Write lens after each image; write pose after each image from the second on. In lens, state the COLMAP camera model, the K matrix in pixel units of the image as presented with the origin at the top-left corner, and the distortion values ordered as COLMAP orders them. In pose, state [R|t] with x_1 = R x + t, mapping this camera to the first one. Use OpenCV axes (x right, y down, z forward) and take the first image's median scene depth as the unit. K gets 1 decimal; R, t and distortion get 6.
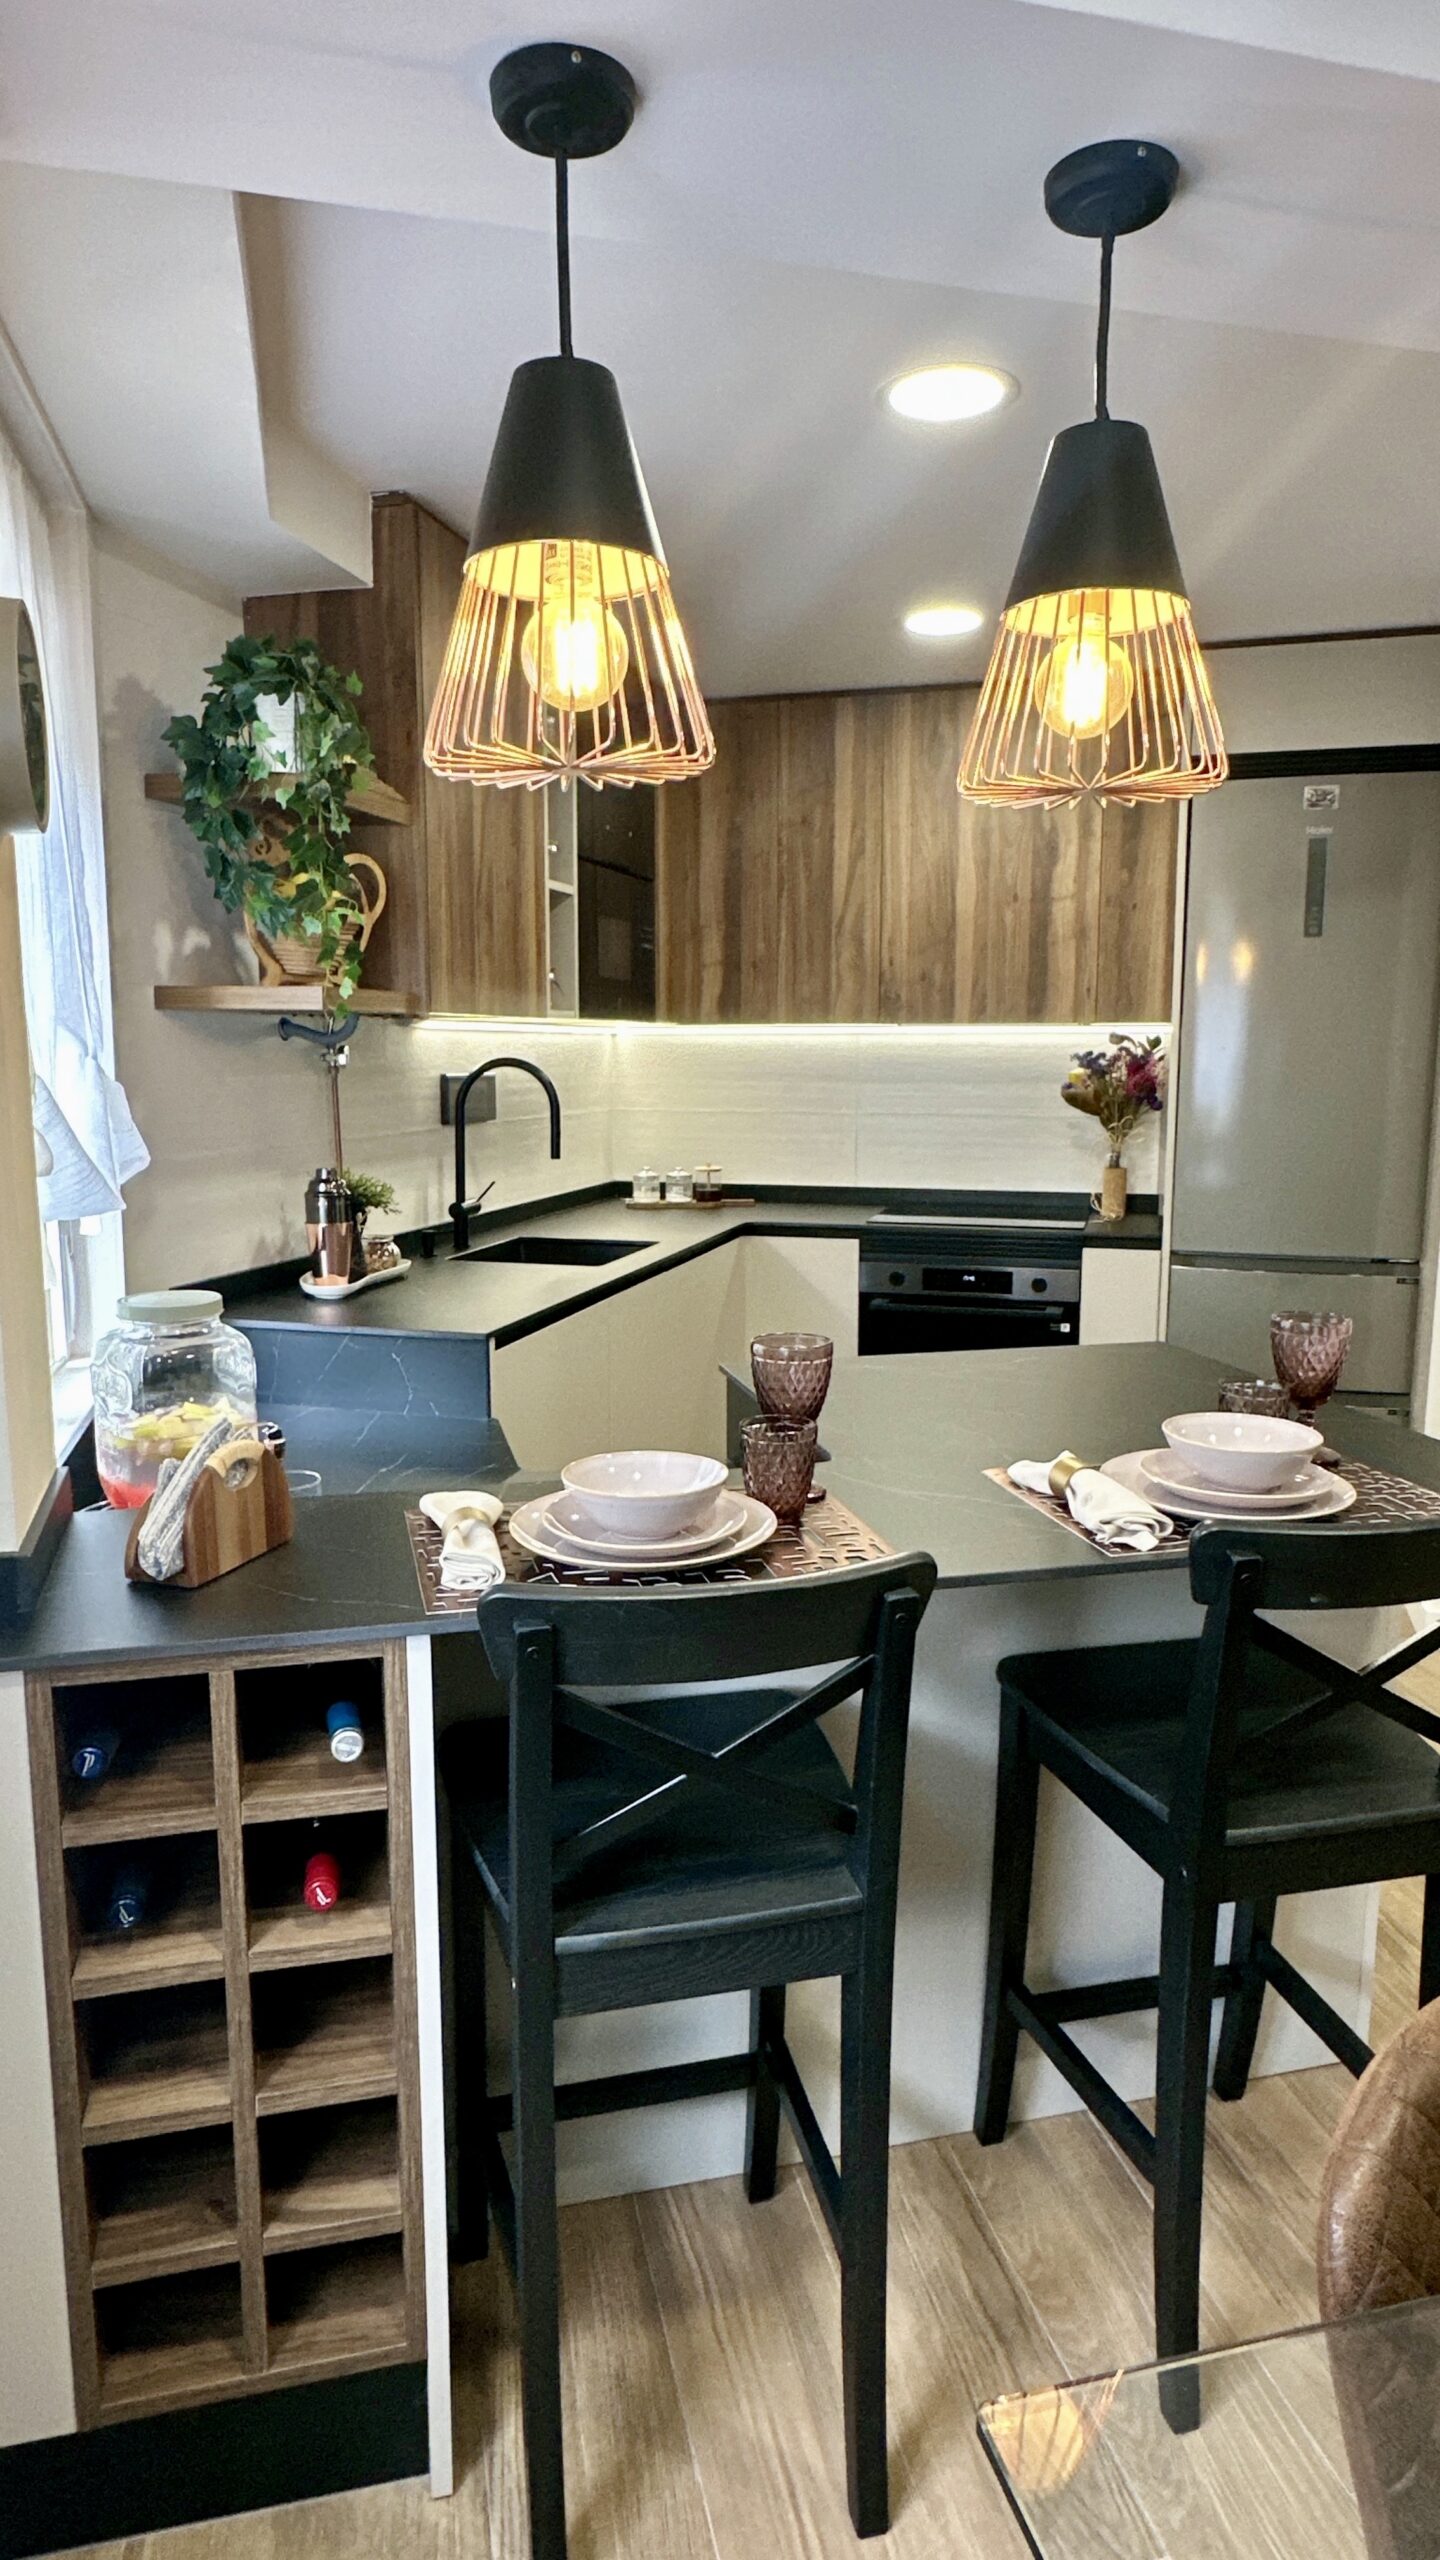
lens RADIAL K [[1592.9, 0, 759.9], [0, 1592.9, 1312.4], [0, 0, 1]] dist [-0.000632, 0.001230]
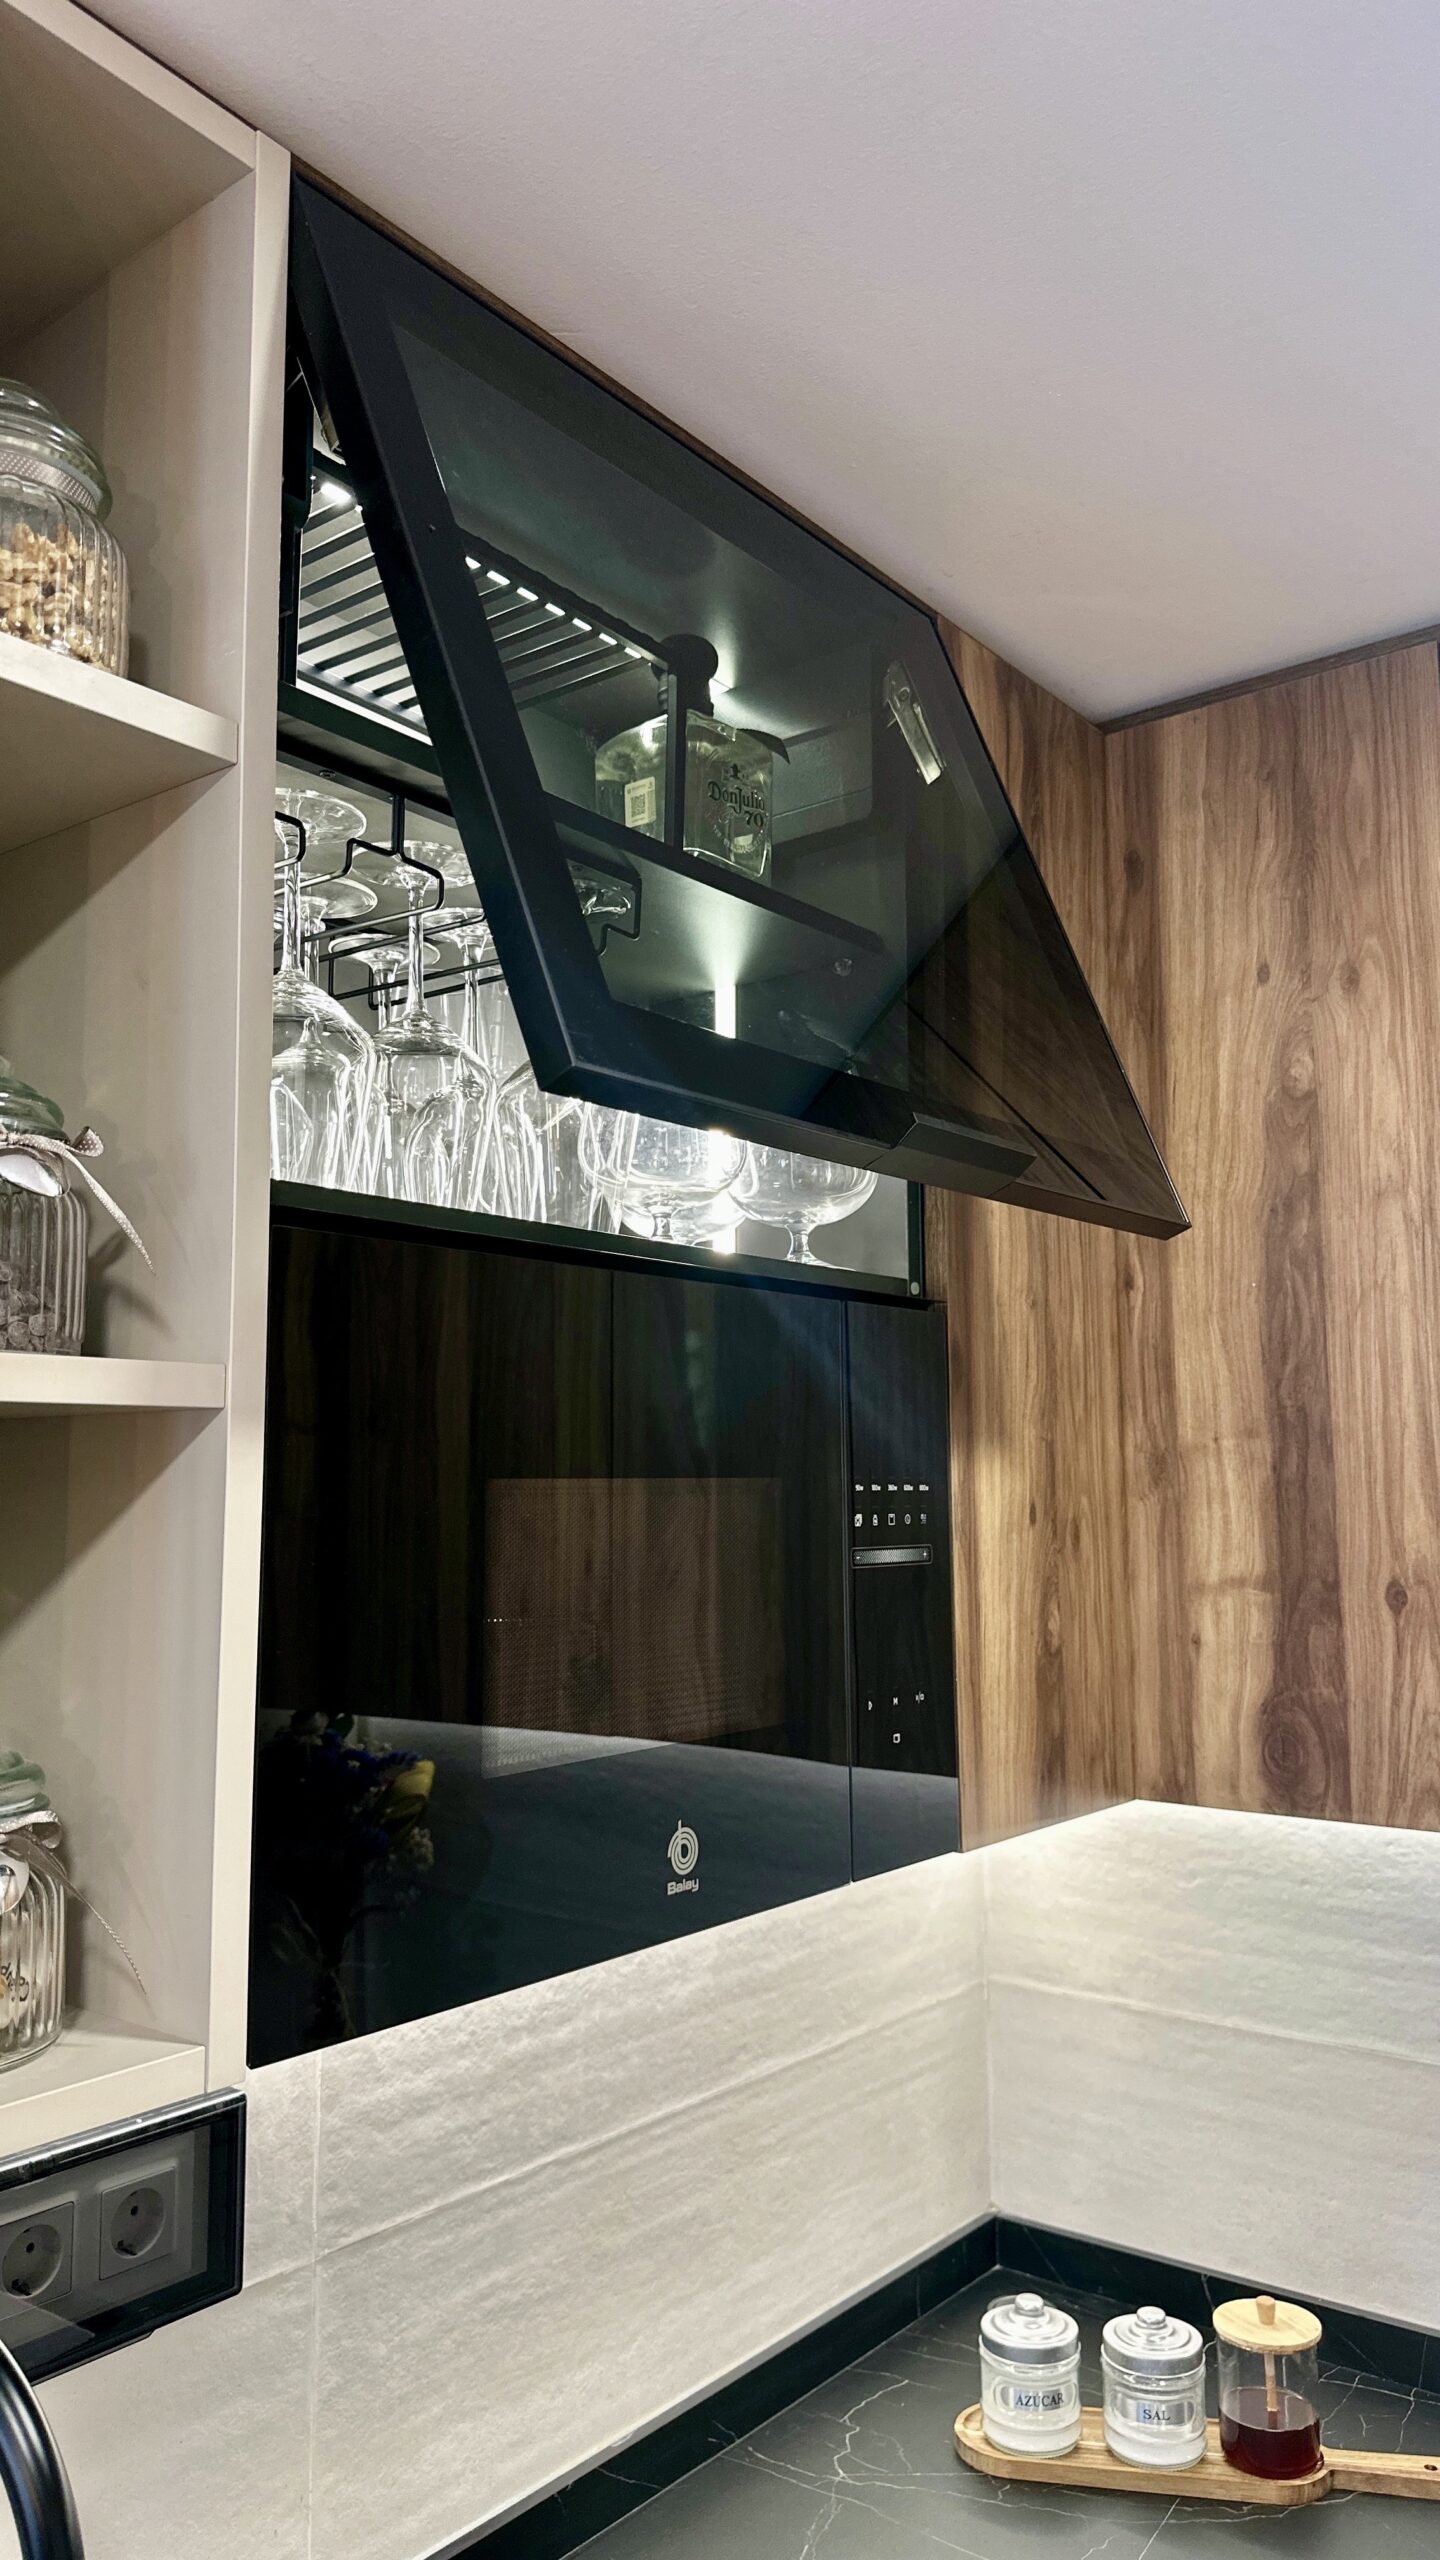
lens RADIAL K [[1809.5, 0, 711.8], [0, 1809.5, 1216.6], [0, 0, 1]] dist [0.040485, -0.121143]
pose [[0.911543, -0.064099, -0.406177, 0.019936], [-0.060777, 0.955925, -0.287251, -0.195633], [0.406687, 0.286529, 0.867471, 0.720584]]
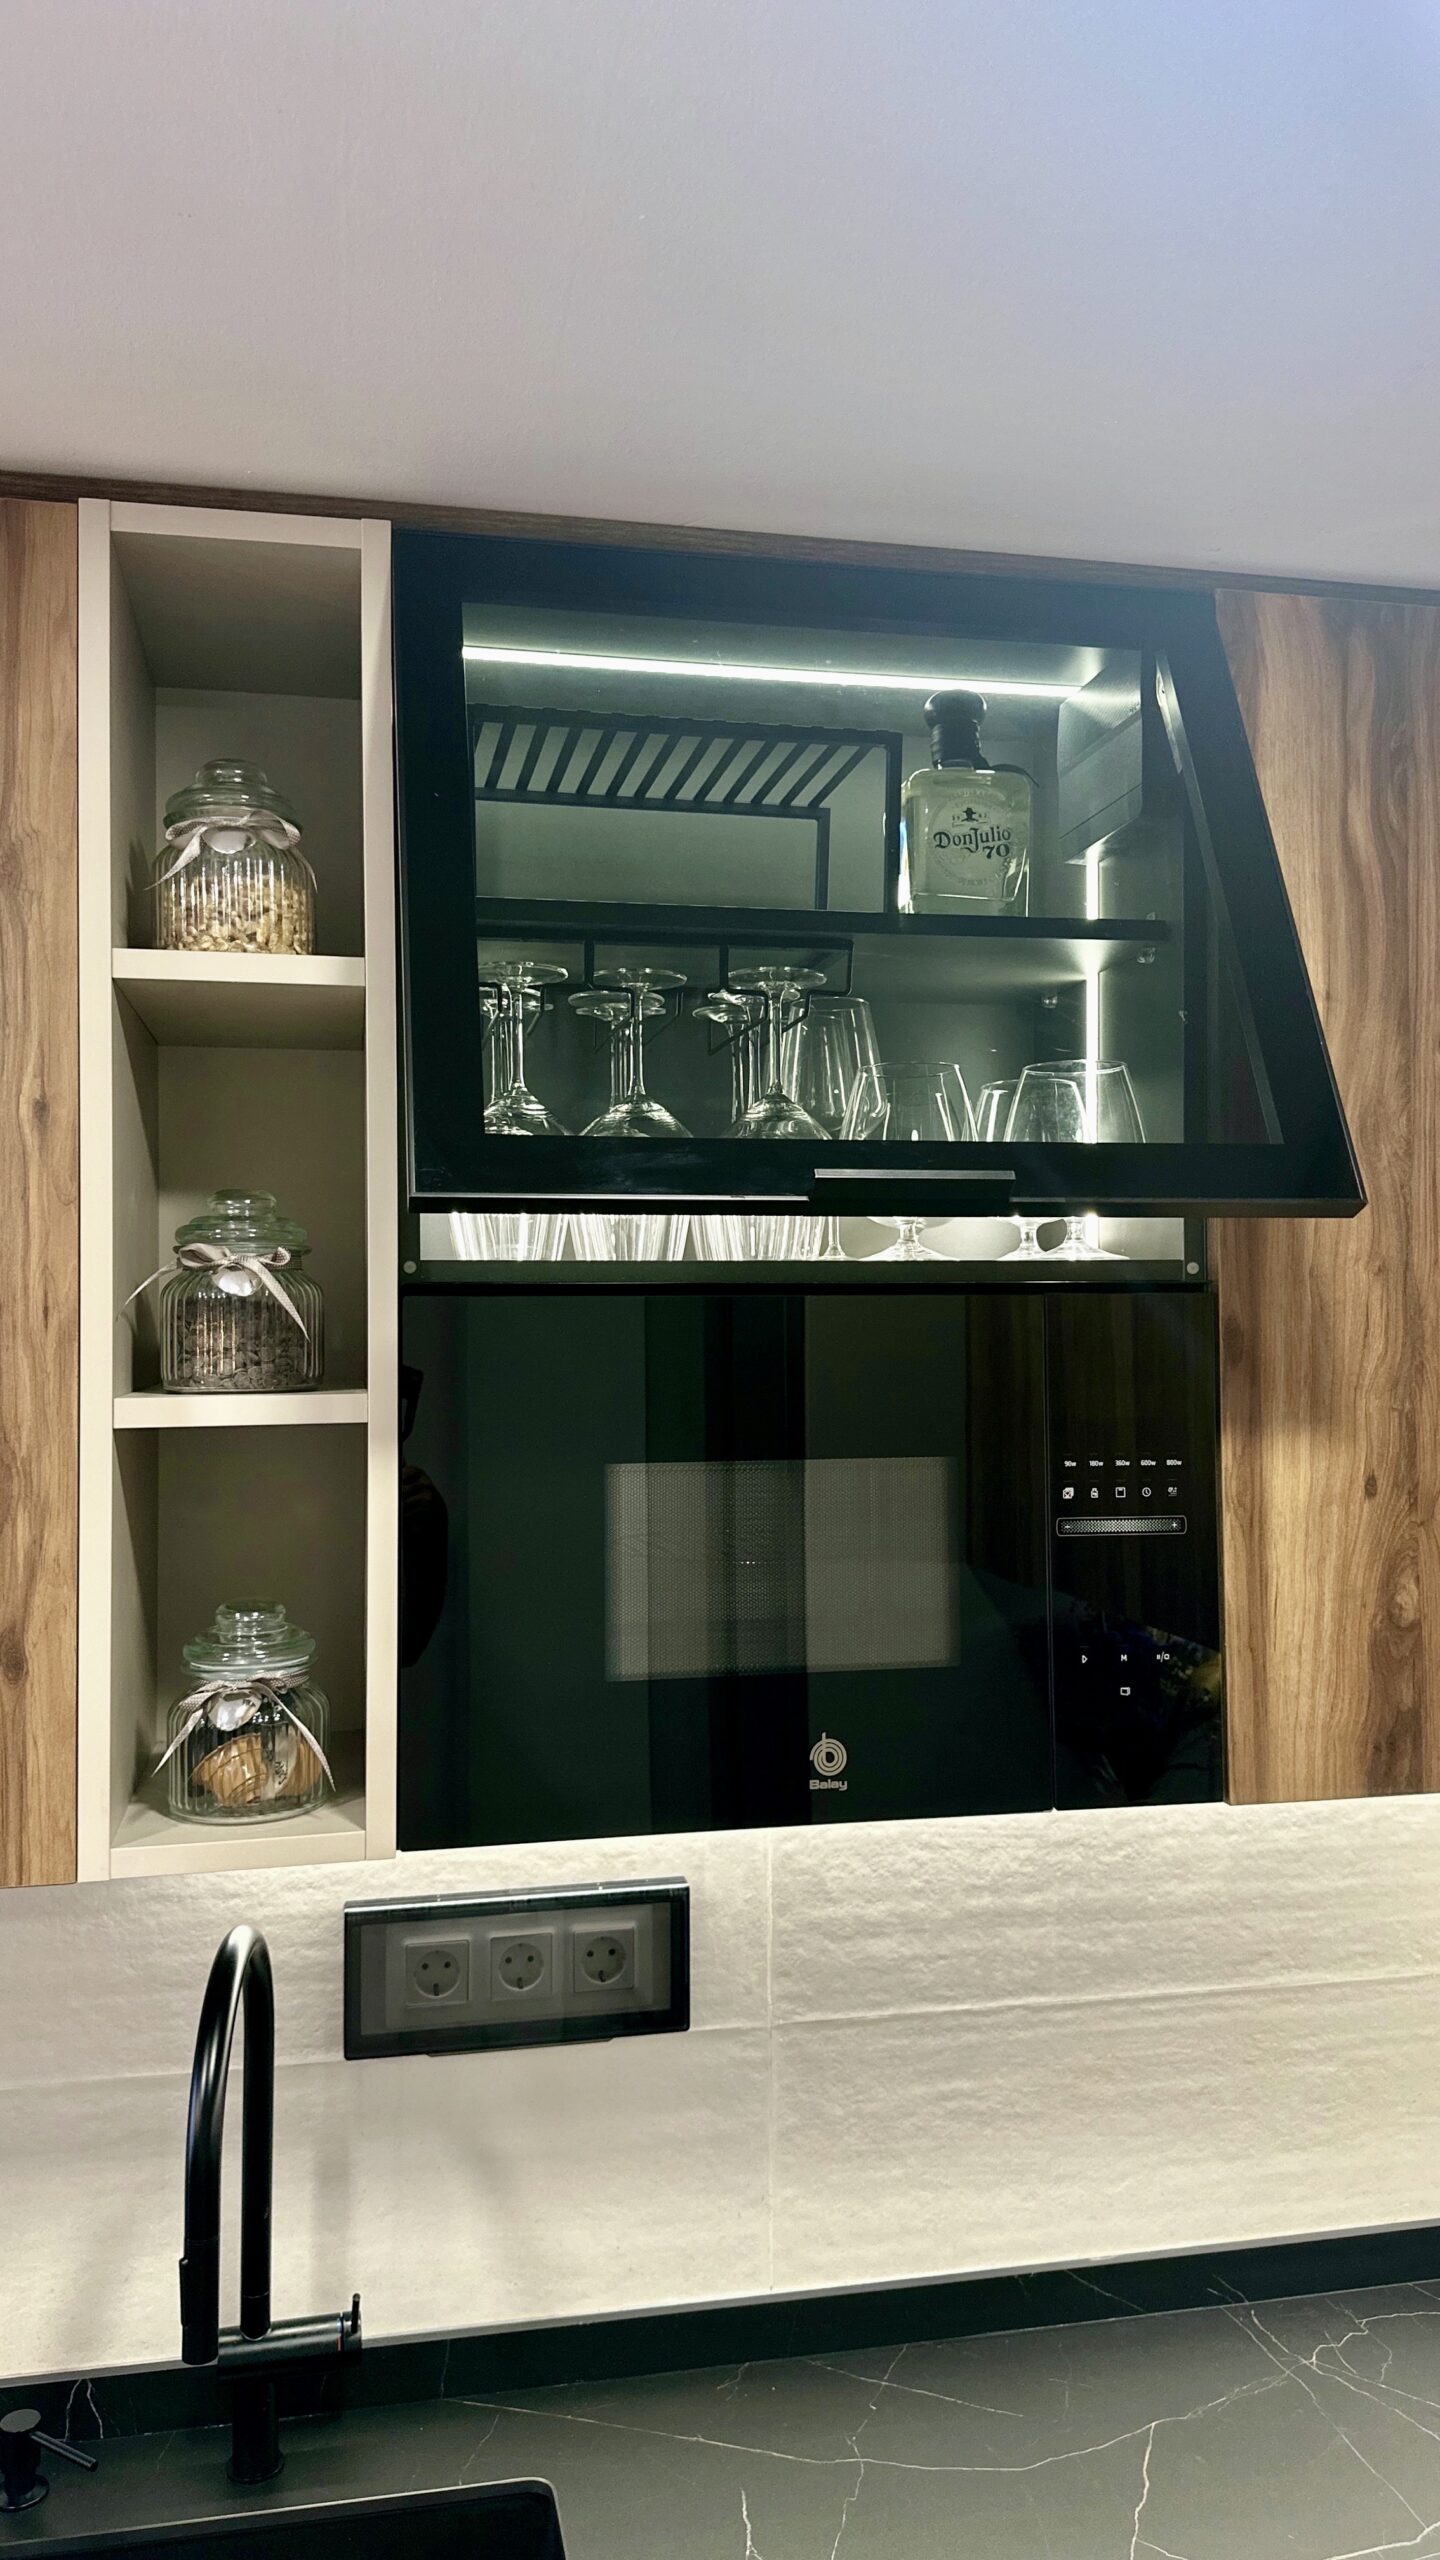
lens RADIAL K [[1859.8, 0, 707.2], [0, 1859.8, 1248.0], [0, 0, 1]] dist [0.100359, -0.213919]
pose [[0.423469, -0.035371, -0.905220, 0.183008], [-0.138184, 0.985022, -0.103133, -0.231309], [0.895309, 0.168760, 0.412239, 0.790455]]
